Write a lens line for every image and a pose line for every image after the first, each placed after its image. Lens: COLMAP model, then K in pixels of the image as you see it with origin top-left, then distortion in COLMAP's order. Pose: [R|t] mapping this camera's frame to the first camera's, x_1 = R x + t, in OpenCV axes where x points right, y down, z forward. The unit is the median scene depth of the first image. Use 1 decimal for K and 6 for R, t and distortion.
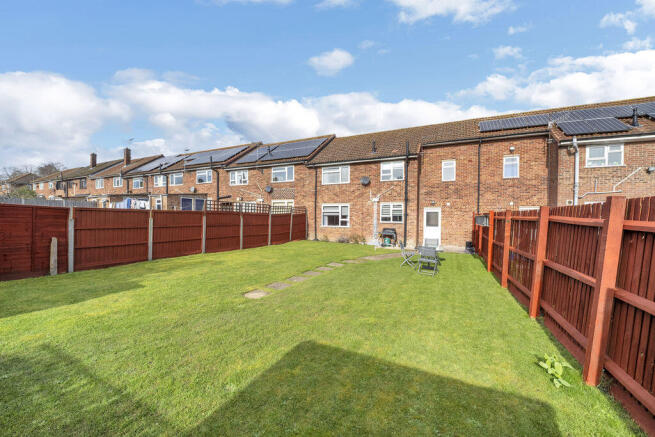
lens RADIAL K [[264.5, 0, 327.5], [0, 264.5, 218.5], [0, 0, 1]] dist [-0.000696, -0.000162]
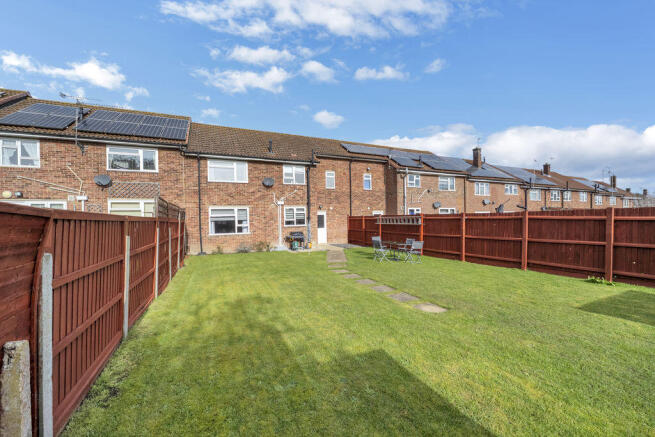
lens RADIAL K [[264.5, 0, 327.5], [0, 264.5, 218.5], [0, 0, 1]] dist [-0.000696, -0.000162]
pose [[0.619813, -0.021886, 0.784444, -0.463212], [0.031594, 0.999497, 0.002923, -0.012088], [-0.784113, 0.022972, 0.620192, 0.275694]]
